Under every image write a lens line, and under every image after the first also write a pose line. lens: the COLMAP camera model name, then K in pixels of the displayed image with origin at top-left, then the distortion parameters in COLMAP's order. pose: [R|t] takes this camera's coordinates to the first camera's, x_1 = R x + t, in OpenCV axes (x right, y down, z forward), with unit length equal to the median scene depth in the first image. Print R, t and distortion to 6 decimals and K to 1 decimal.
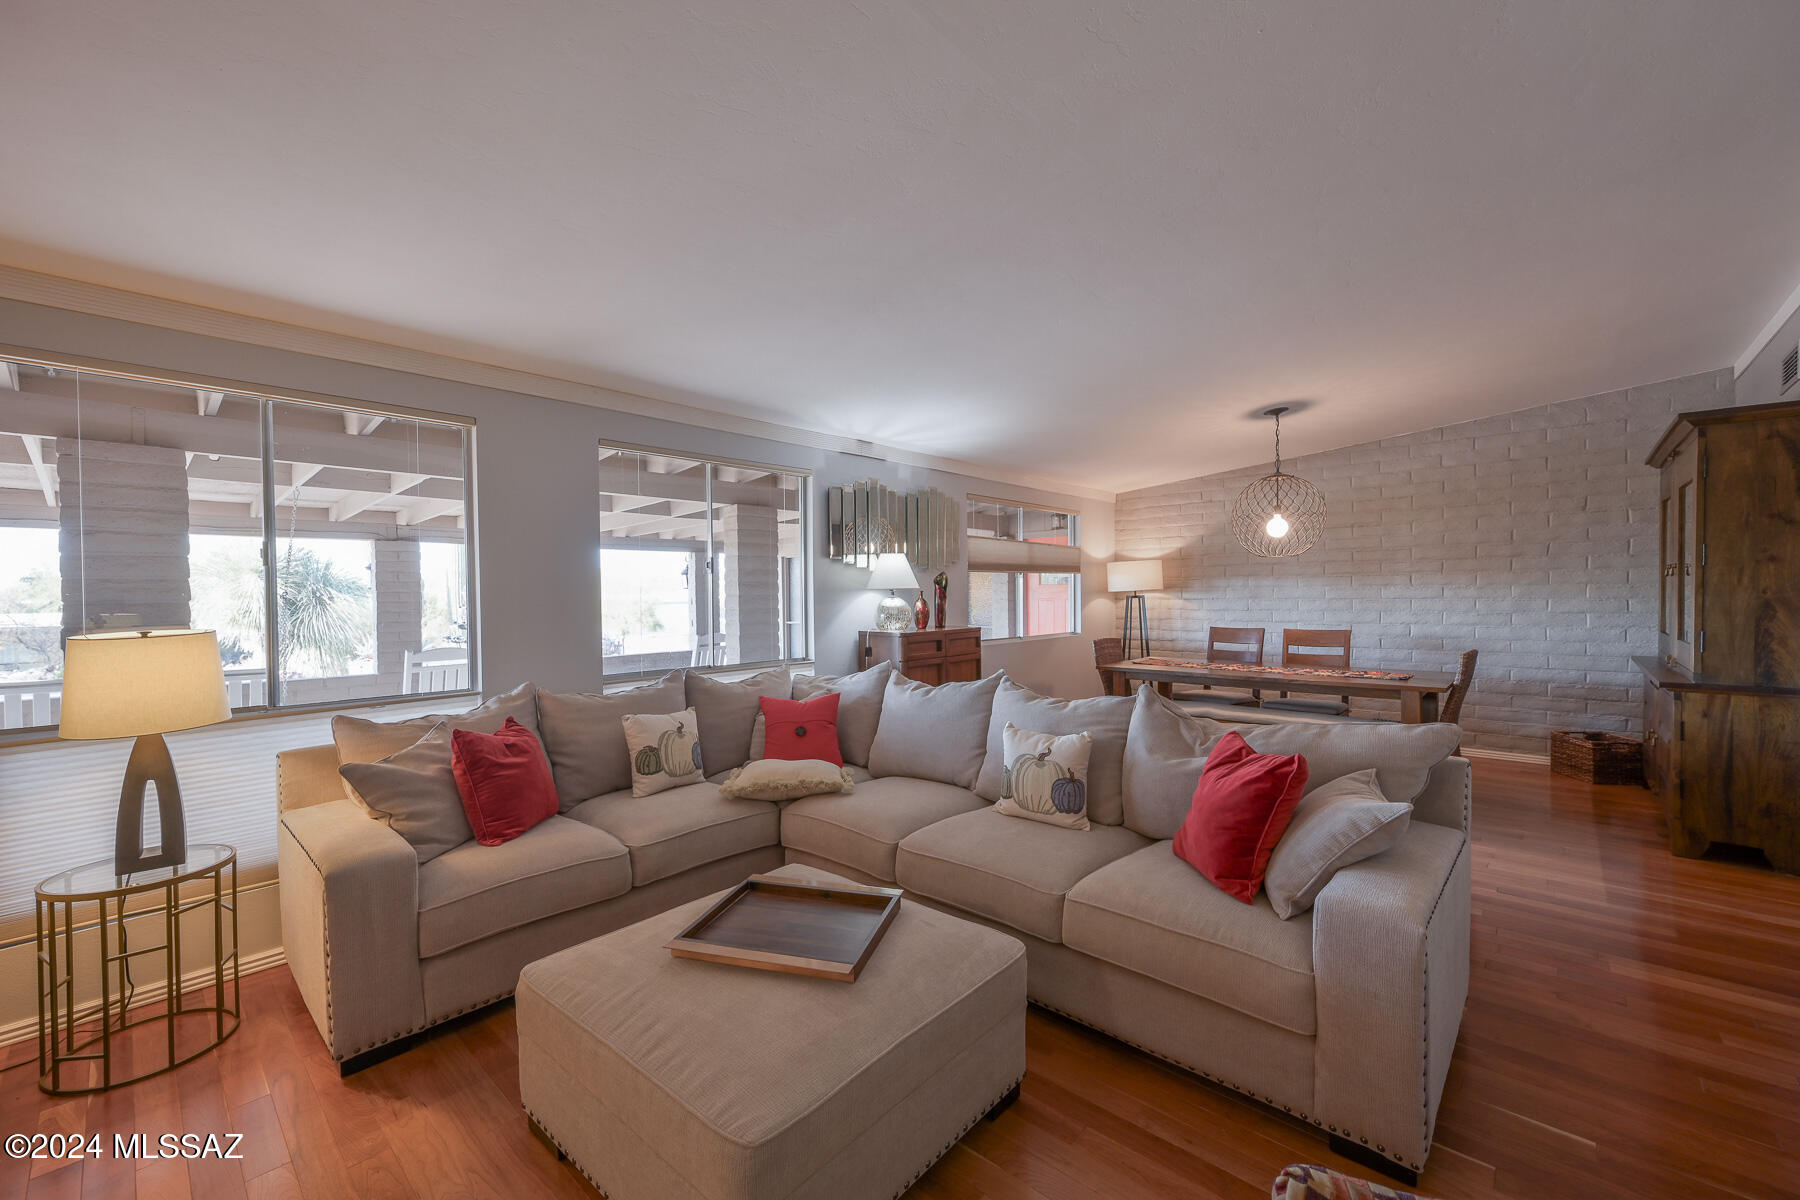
lens RADIAL K [[714.7, 0, 892.8], [0, 714.7, 606.5], [0, 0, 1]] dist [-0.001273, 0.000245]
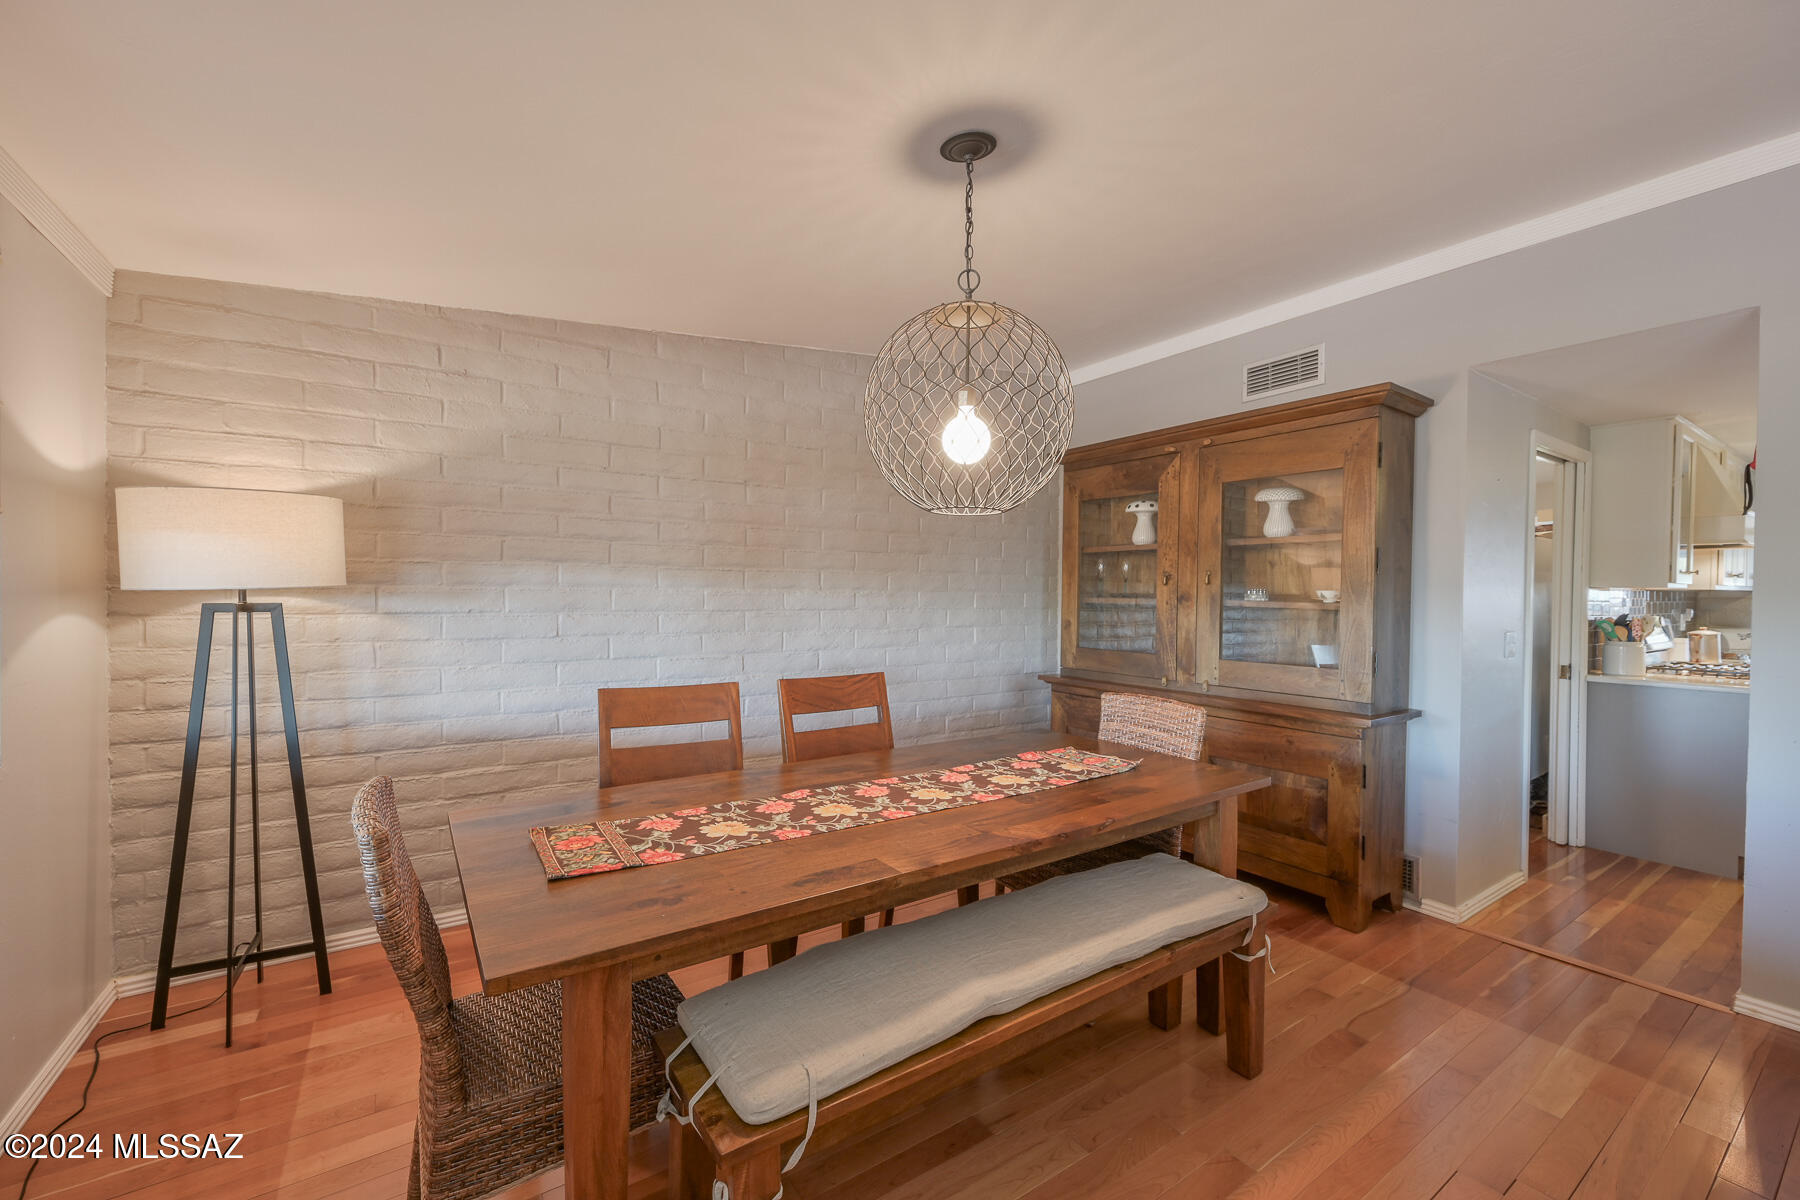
lens RADIAL K [[714.7, 0, 882.1], [0, 714.7, 602.6], [0, 0, 1]] dist [-0.001273, 0.000245]
pose [[0.220558, 0.001809, 0.975372, 0.119537], [0.010519, 0.999936, -0.004233, -0.014315], [-0.975317, 0.011193, 0.220525, 0.822678]]
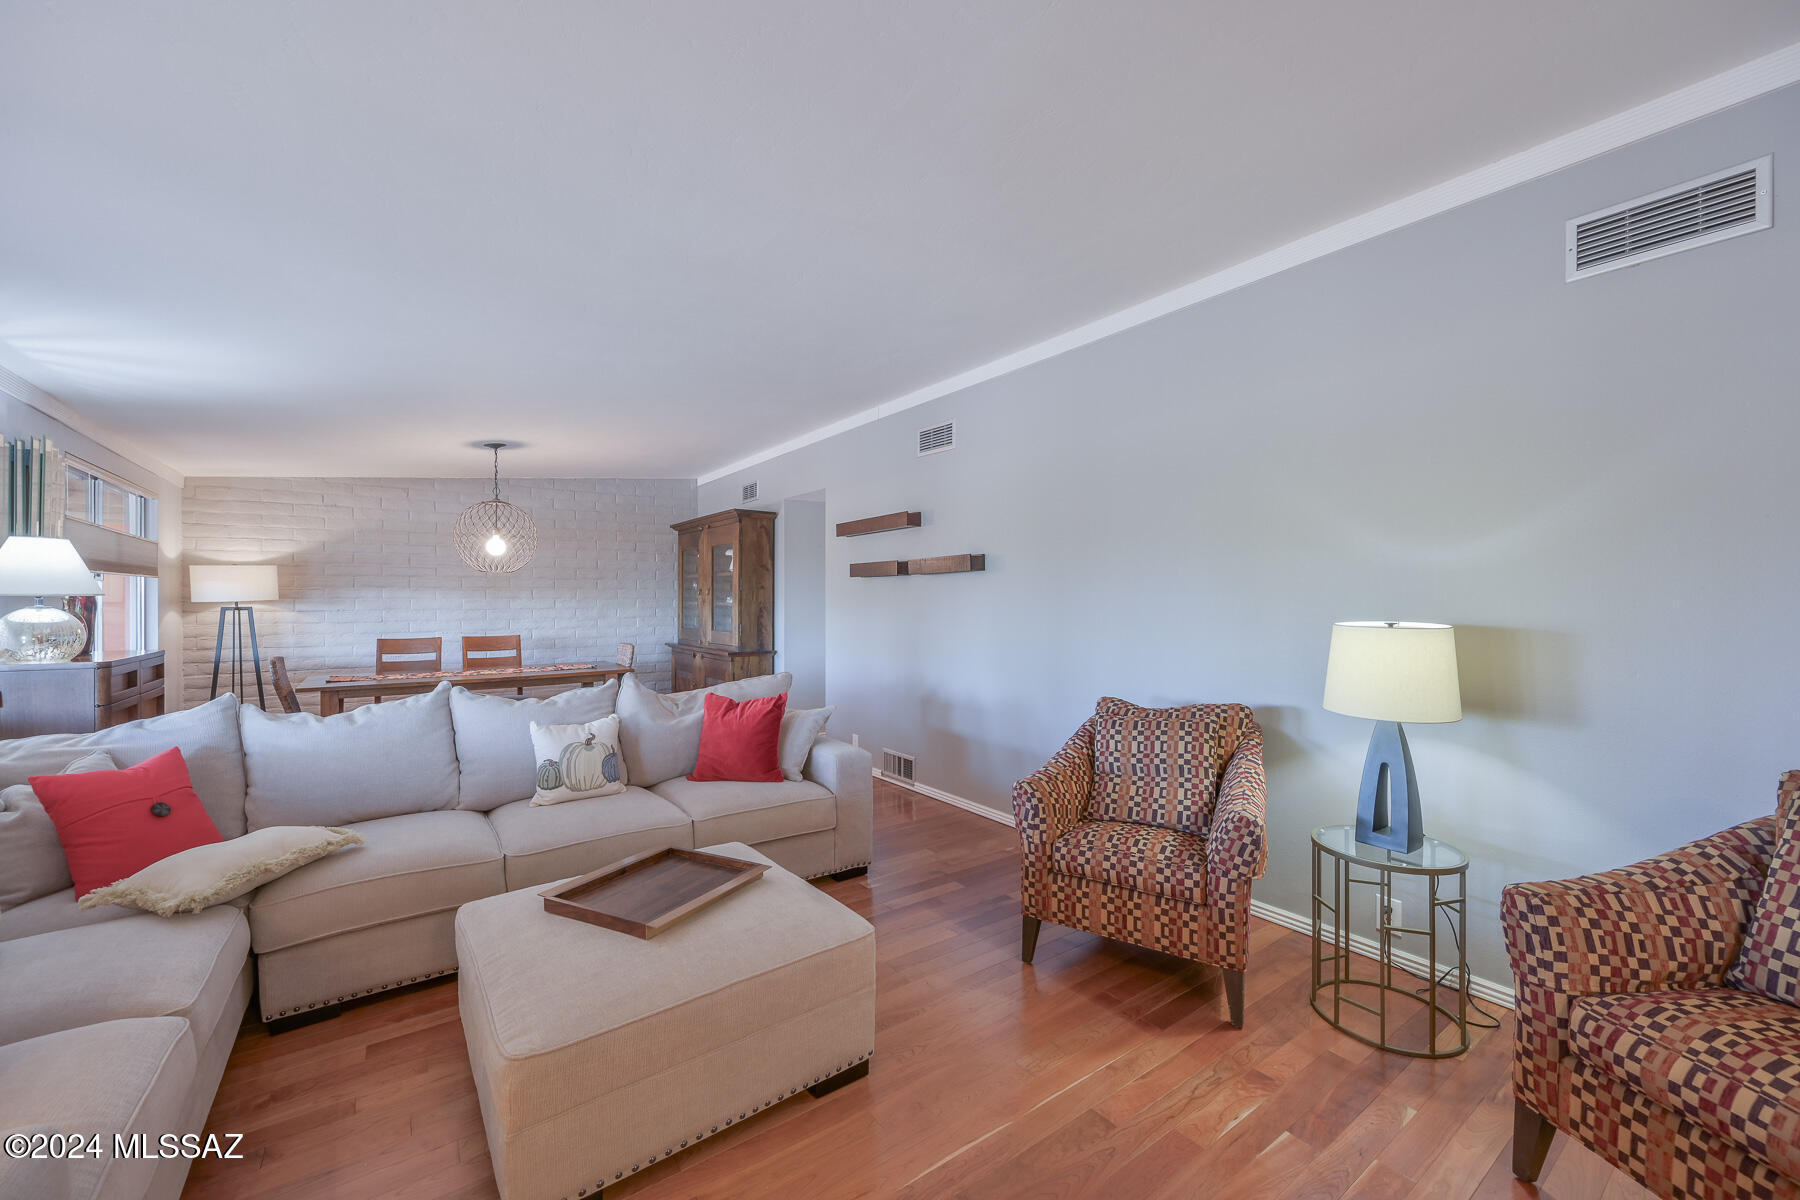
lens RADIAL K [[714.7, 0, 894.2], [0, 714.7, 603.9], [0, 0, 1]] dist [-0.001273, 0.000245]
pose [[0.201107, 0.004420, 0.979559, -0.385202], [0.018931, 0.999786, -0.008398, 0.002565], [-0.979386, 0.020233, 0.200980, 0.127078]]
